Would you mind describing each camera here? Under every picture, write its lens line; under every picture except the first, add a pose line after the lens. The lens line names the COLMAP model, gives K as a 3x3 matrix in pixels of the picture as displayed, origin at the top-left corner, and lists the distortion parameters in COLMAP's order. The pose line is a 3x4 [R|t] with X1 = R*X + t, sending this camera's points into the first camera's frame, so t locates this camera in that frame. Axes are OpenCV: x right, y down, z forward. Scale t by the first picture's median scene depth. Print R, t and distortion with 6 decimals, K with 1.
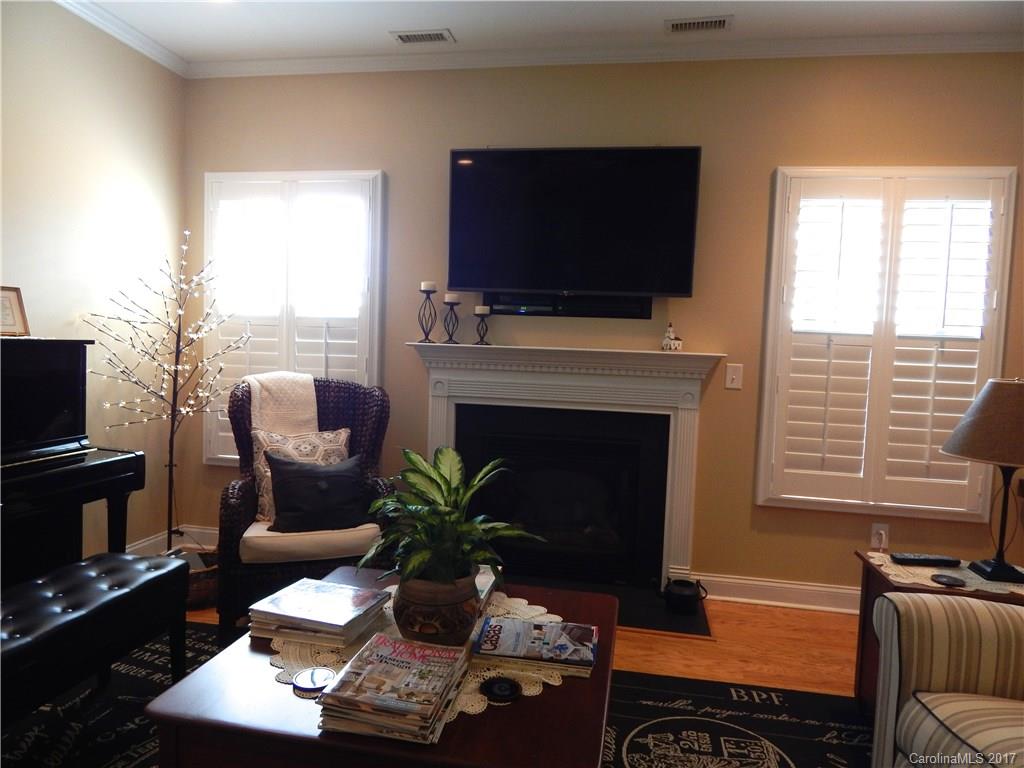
lens RADIAL K [[687.2, 0, 508.1], [0, 687.2, 379.0], [0, 0, 1]] dist [0.011037, -0.011154]
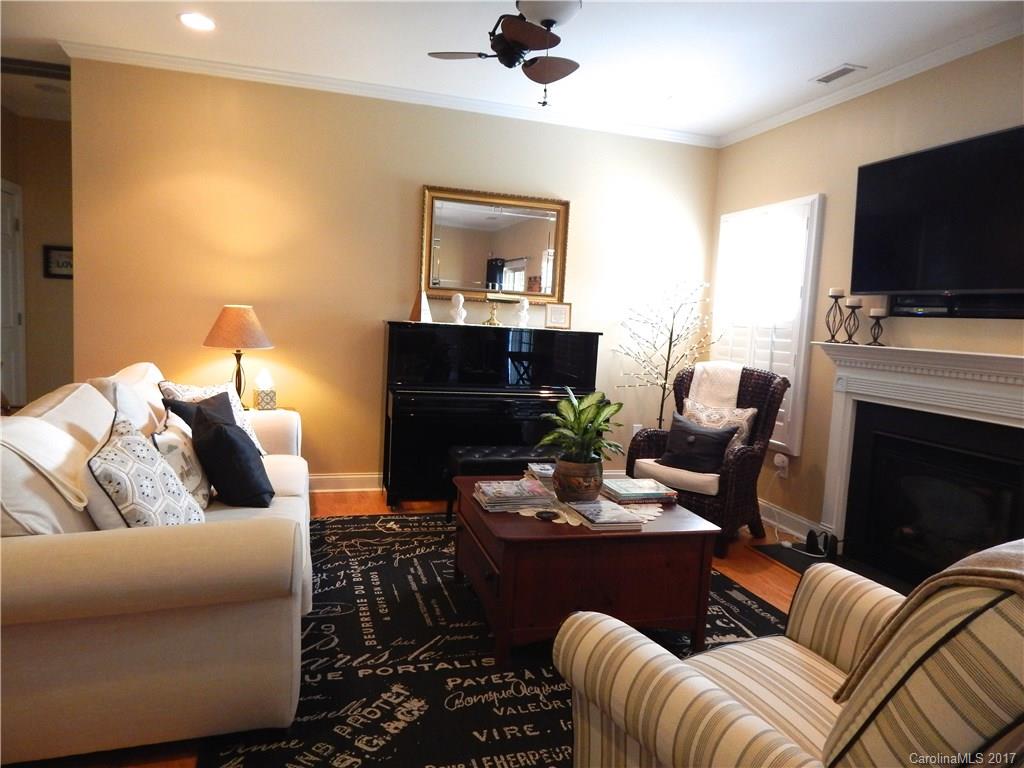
lens RADIAL K [[687.2, 0, 513.1], [0, 687.2, 382.9], [0, 0, 1]] dist [0.011037, -0.011154]
pose [[0.460124, 0.075470, -0.884641, 0.644751], [-0.091379, 0.995115, 0.037367, 0.018744], [0.883140, 0.063644, 0.464772, 0.024698]]
